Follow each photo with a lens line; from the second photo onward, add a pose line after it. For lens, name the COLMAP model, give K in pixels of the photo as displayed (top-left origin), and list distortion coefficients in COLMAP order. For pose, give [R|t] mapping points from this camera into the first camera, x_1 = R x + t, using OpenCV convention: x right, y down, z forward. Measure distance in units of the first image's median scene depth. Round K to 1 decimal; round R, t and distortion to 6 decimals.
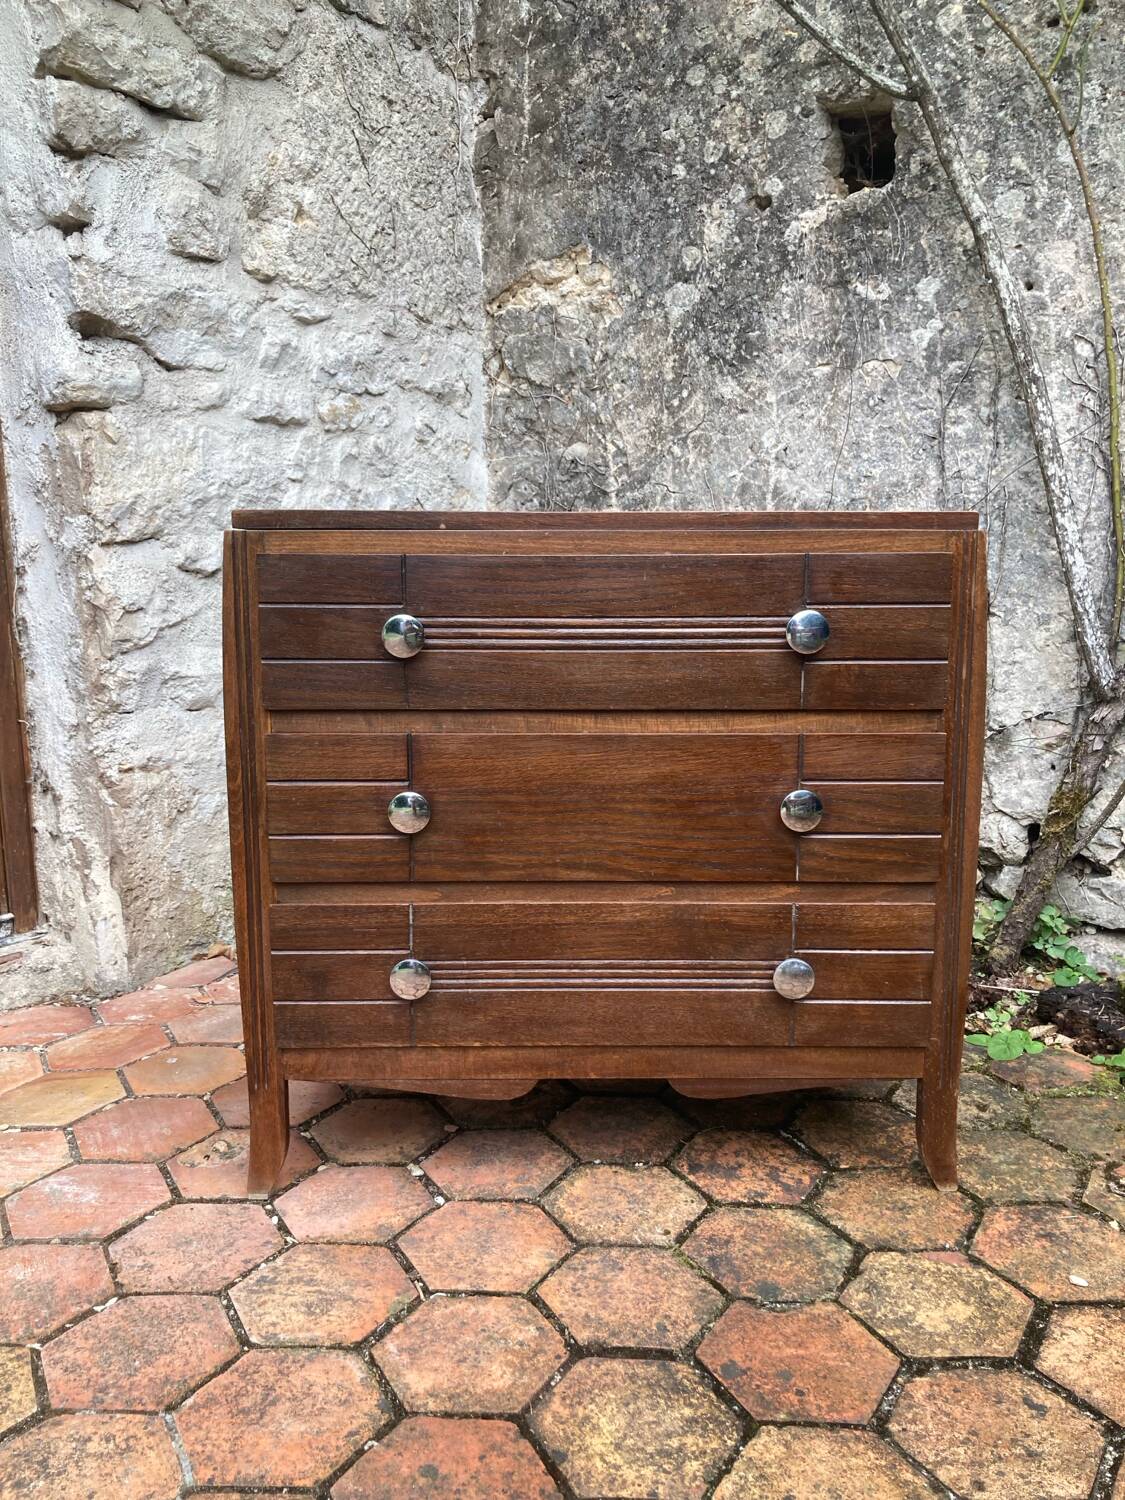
lens RADIAL K [[1262.6, 0, 558.3], [0, 1262.6, 735.4], [0, 0, 1]] dist [0.006272, 0.022962]
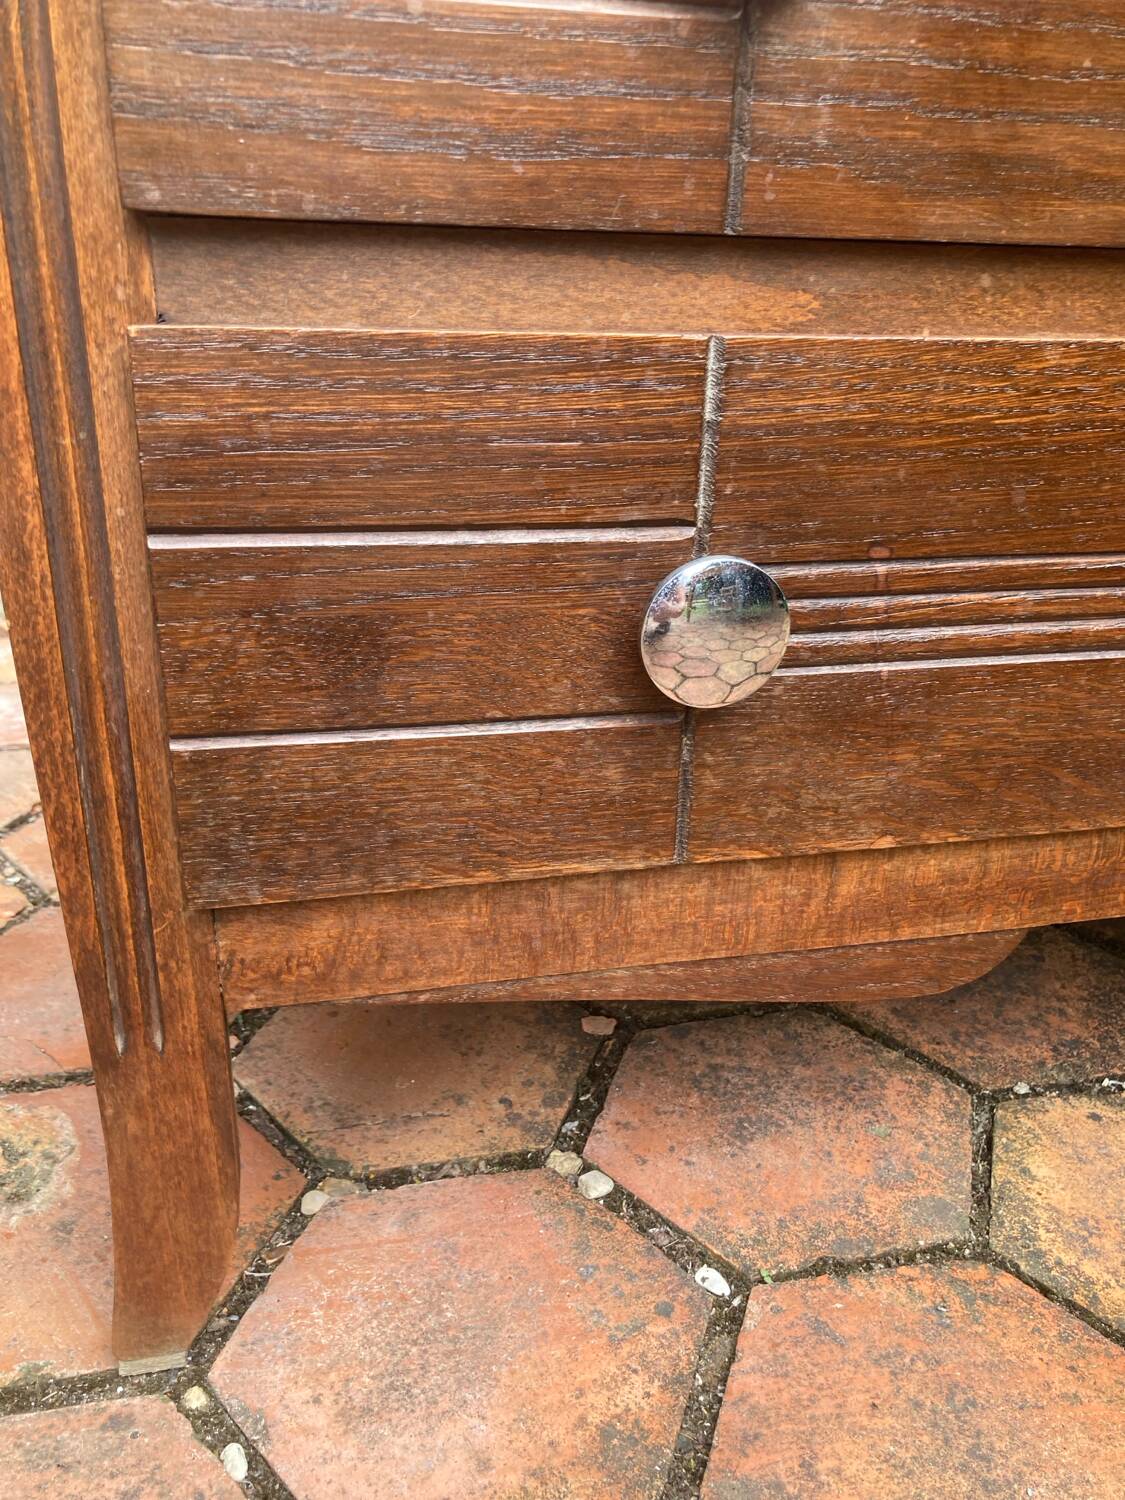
lens RADIAL K [[1260.0, 0, 570.1], [0, 1260.0, 758.1], [0, 0, 1]] dist [0.002820, 0.000470]
pose [[0.971242, -0.062983, 0.229614, -0.120404], [0.006353, 0.970890, 0.239440, 0.089785], [-0.238011, -0.231095, 0.943369, 0.434299]]
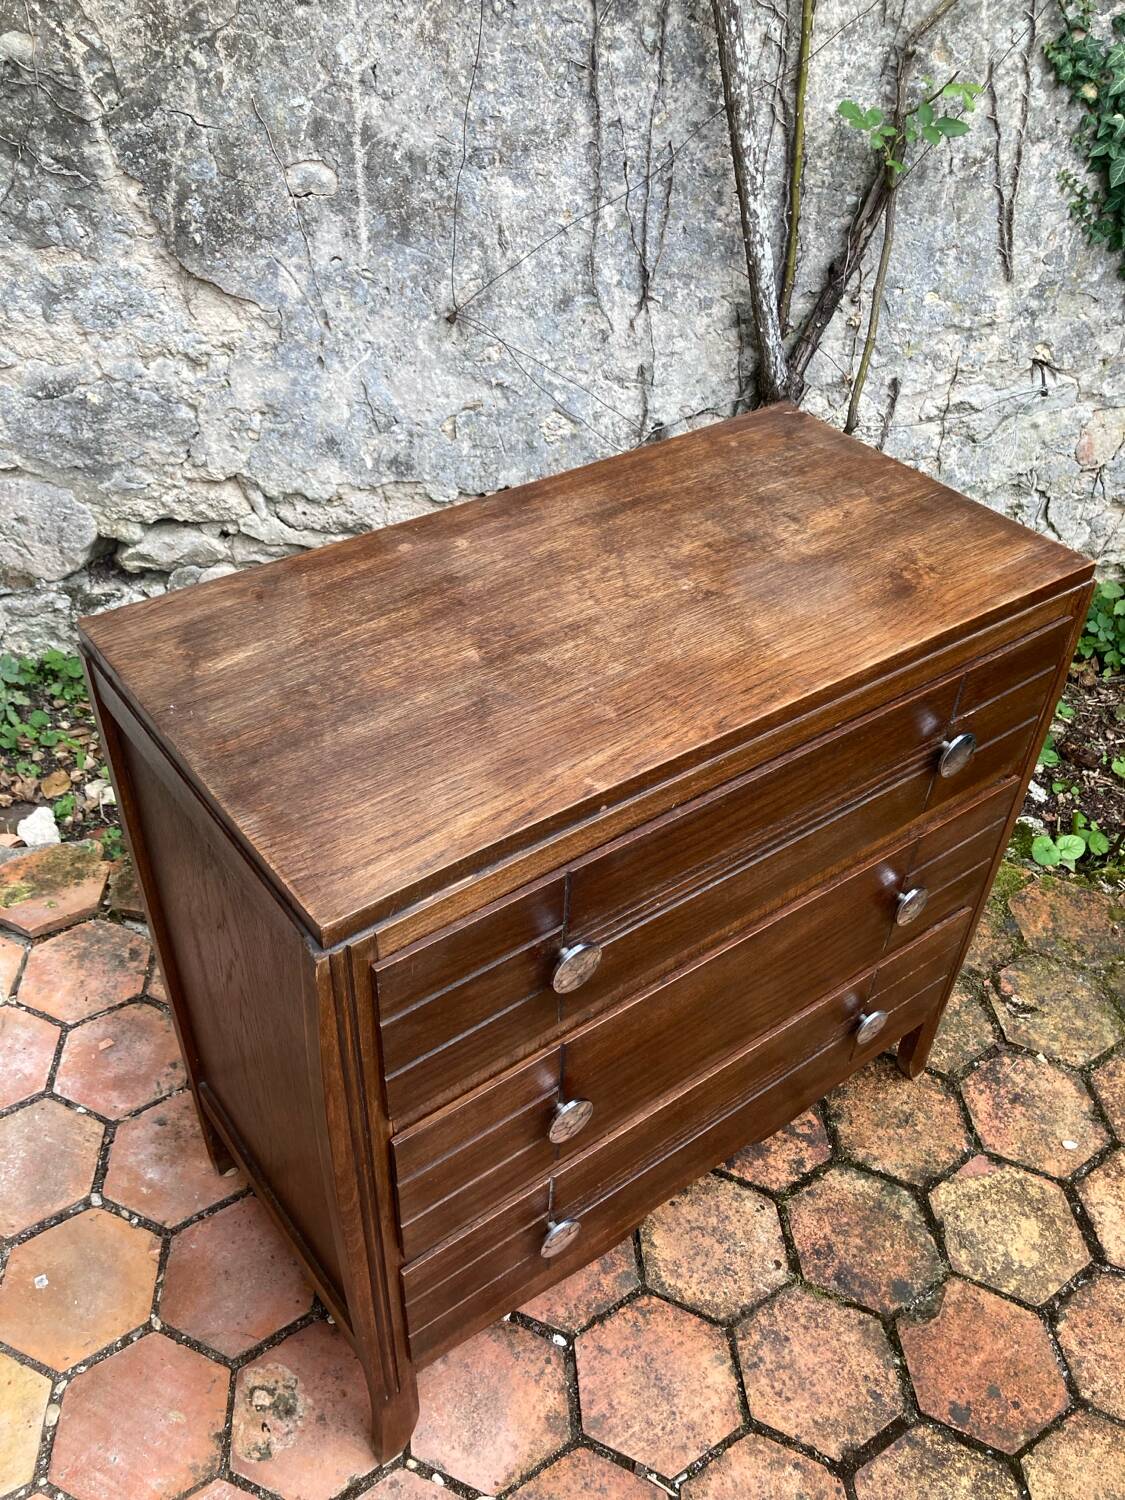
lens RADIAL K [[1261.7, 0, 566.1], [0, 1261.7, 771.3], [0, 0, 1]] dist [-0.006672, 0.039370]
pose [[0.798332, -0.363625, 0.480045, -0.233466], [0.050678, 0.834865, 0.548116, -0.303980], [-0.600082, -0.413251, 0.684927, 0.317040]]
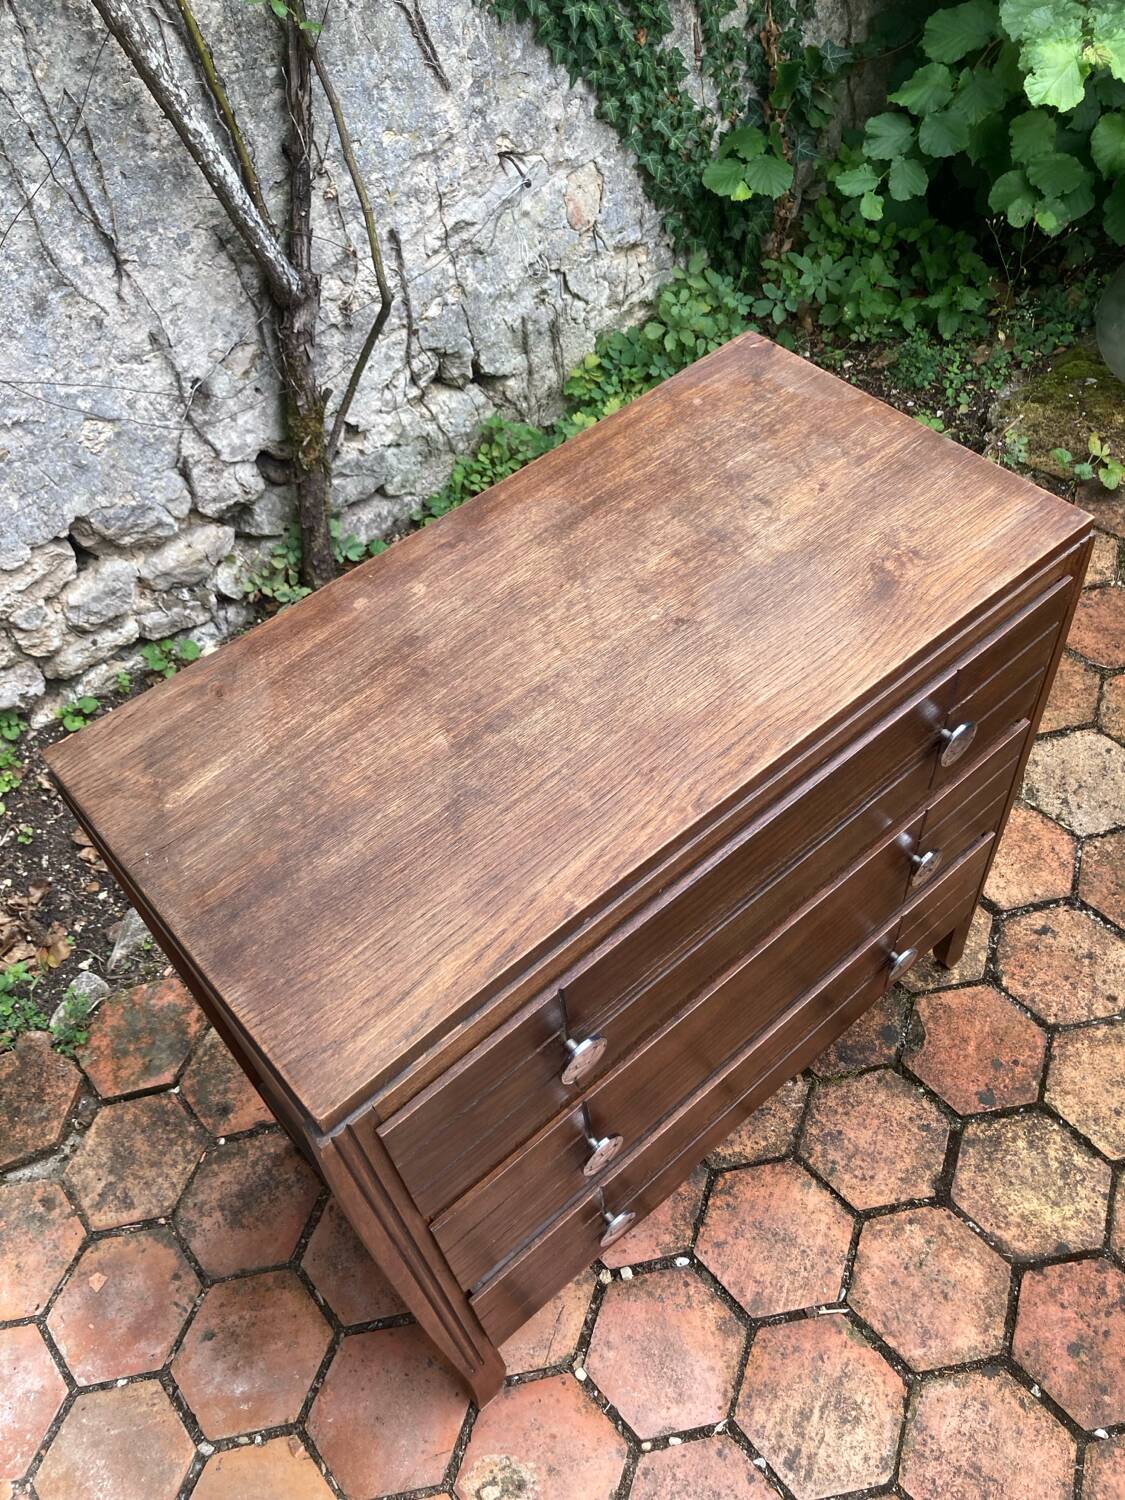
lens RADIAL K [[1242.4, 0, 569.3], [0, 1242.4, 750.1], [0, 0, 1]] dist [-0.015934, 0.045074]
pose [[0.310282, -0.754412, 0.578435, -0.233398], [0.240331, 0.650951, 0.720072, -0.384063], [-0.919764, -0.084410, 0.383287, 0.443518]]
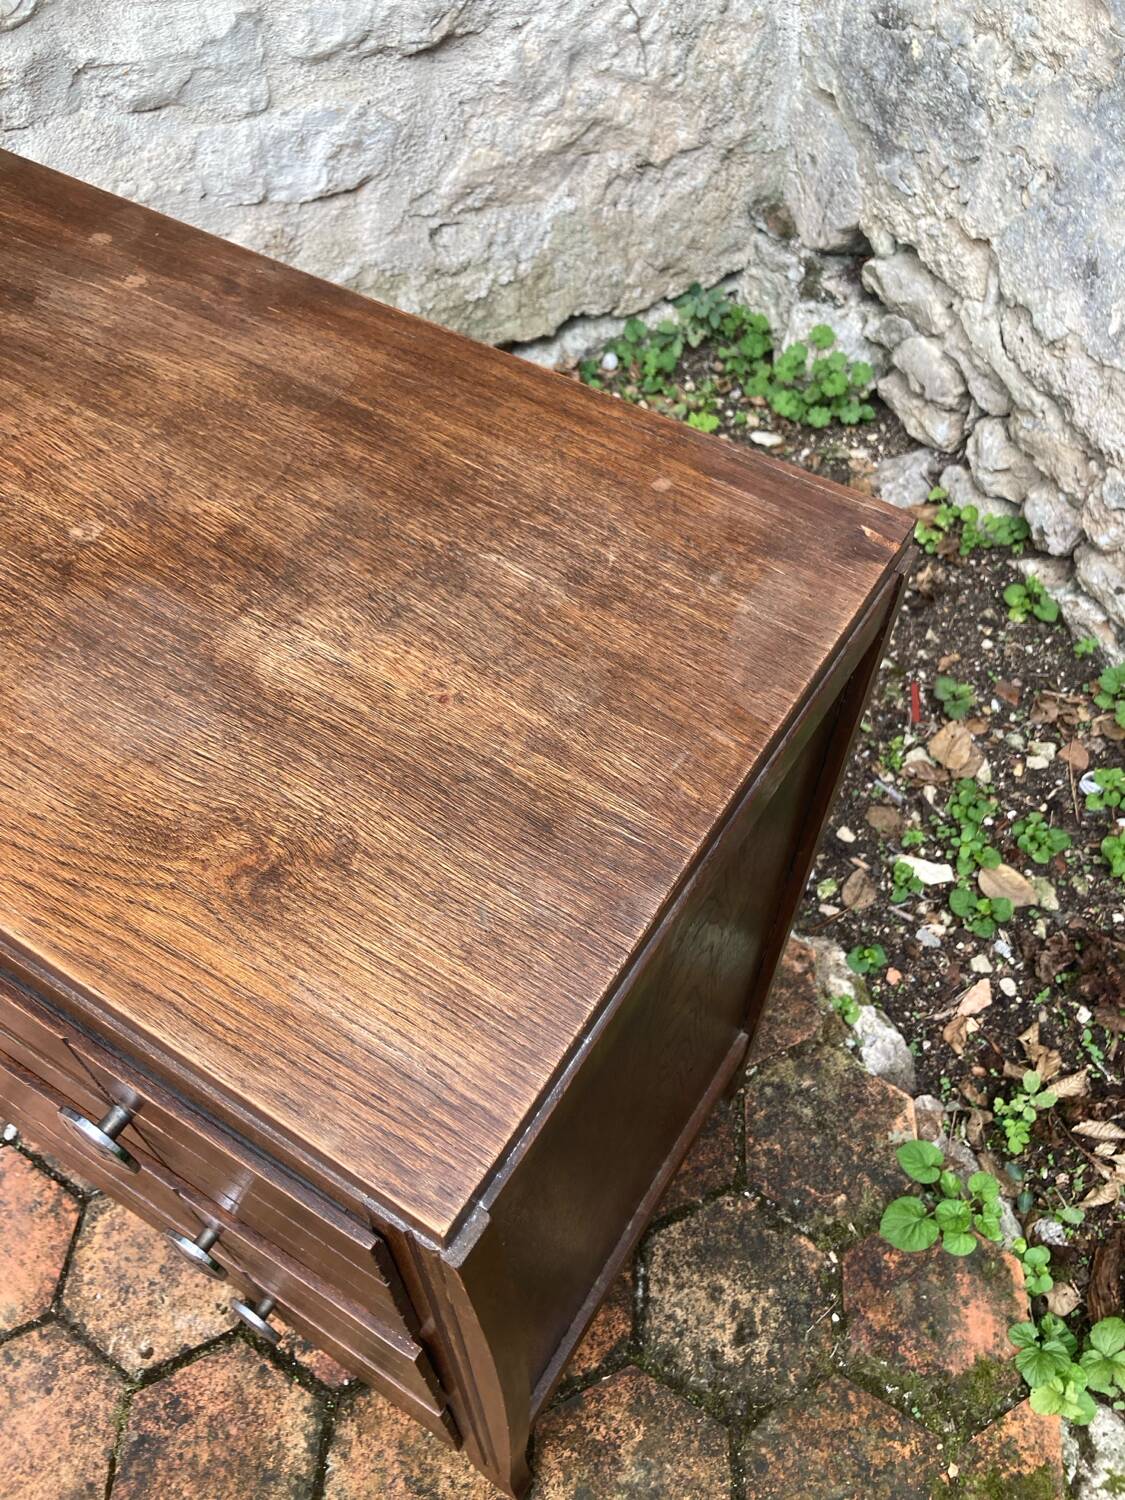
lens RADIAL K [[1255.9, 0, 569.2], [0, 1255.9, 759.6], [0, 0, 1]] dist [0.001718, 0.014428]
pose [[0.849367, 0.432130, -0.303049, 0.225565], [-0.083862, 0.677370, 0.730847, -0.272912], [0.521097, -0.595344, 0.611575, 0.497910]]
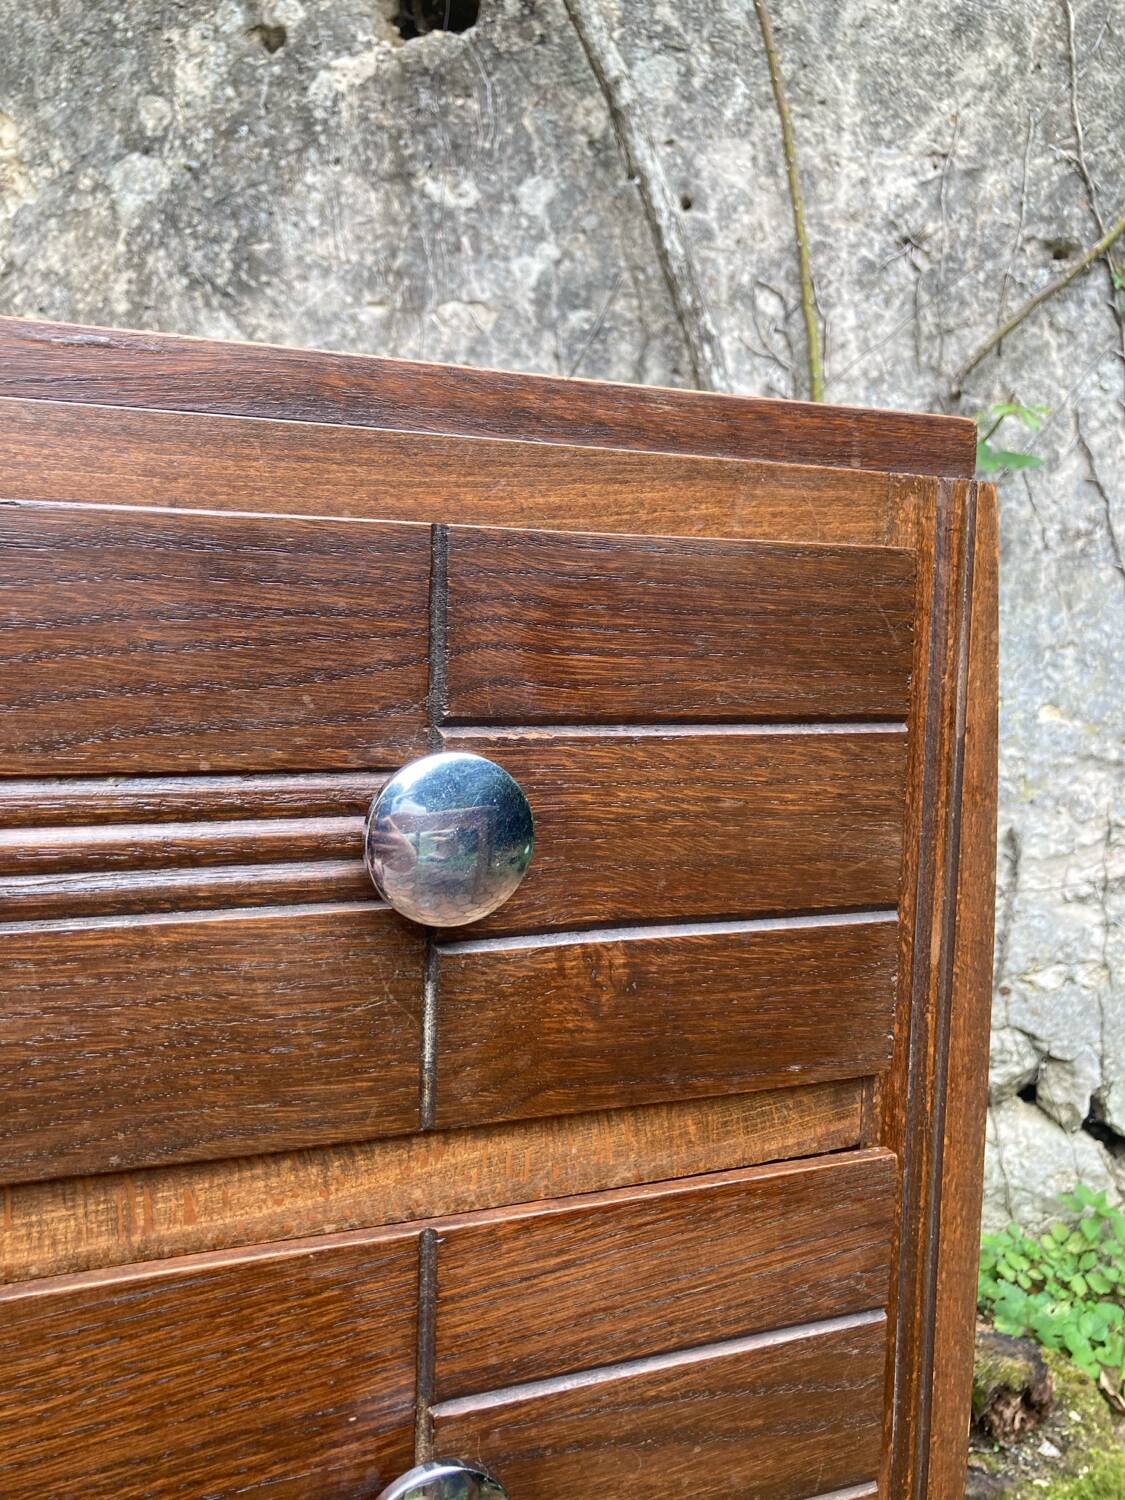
lens RADIAL K [[1263.6, 0, 563.8], [0, 1263.6, 732.8], [0, 0, 1]] dist [-0.026215, 0.061304]
pose [[0.930455, -0.007658, 0.366327, 0.070695], [0.027820, 0.998372, -0.049793, -0.050302], [-0.365349, 0.056522, 0.929153, 0.421993]]
